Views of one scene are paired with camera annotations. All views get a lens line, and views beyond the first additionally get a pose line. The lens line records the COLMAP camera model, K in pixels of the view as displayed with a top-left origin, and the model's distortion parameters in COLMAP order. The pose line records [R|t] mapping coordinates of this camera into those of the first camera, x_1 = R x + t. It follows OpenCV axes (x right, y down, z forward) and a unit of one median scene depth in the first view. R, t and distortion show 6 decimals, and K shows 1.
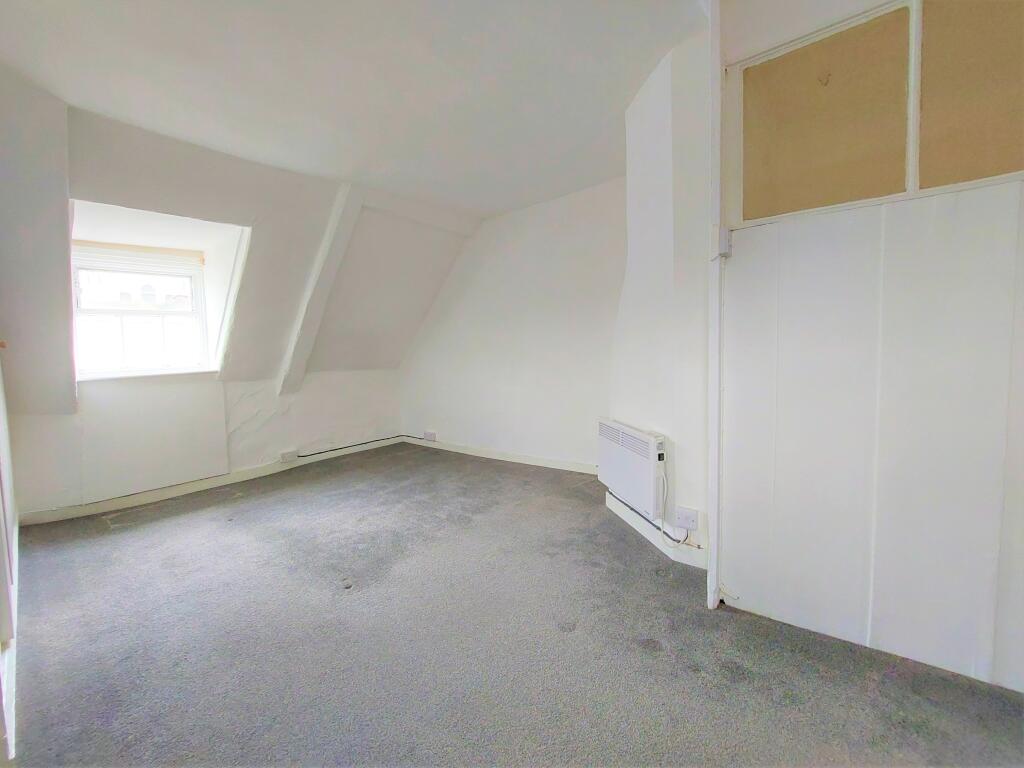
lens RADIAL K [[405.4, 0, 512.0], [0, 405.4, 384.0], [0, 0, 1]] dist [-0.015527, -0.000705]
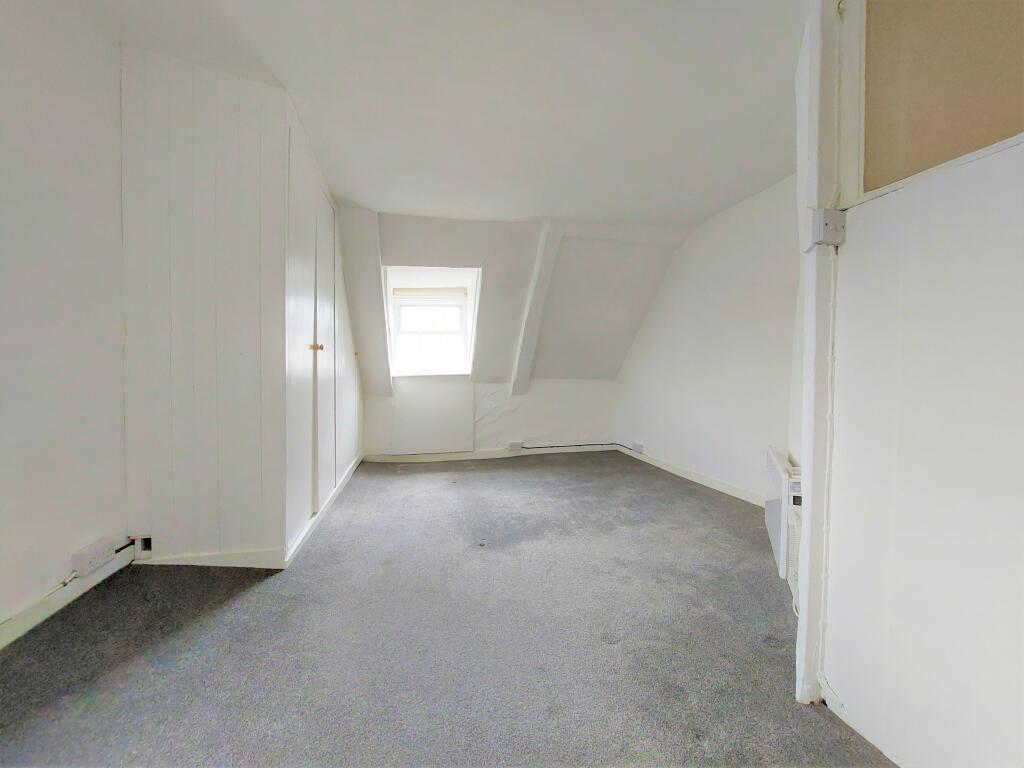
lens RADIAL K [[405.4, 0, 512.0], [0, 405.4, 384.0], [0, 0, 1]] dist [-0.015527, -0.000705]
pose [[0.782764, 0.051326, -0.620198, 0.282827], [-0.070072, 0.997525, -0.005887, -0.002036], [0.618361, 0.048067, 0.784423, 0.020966]]
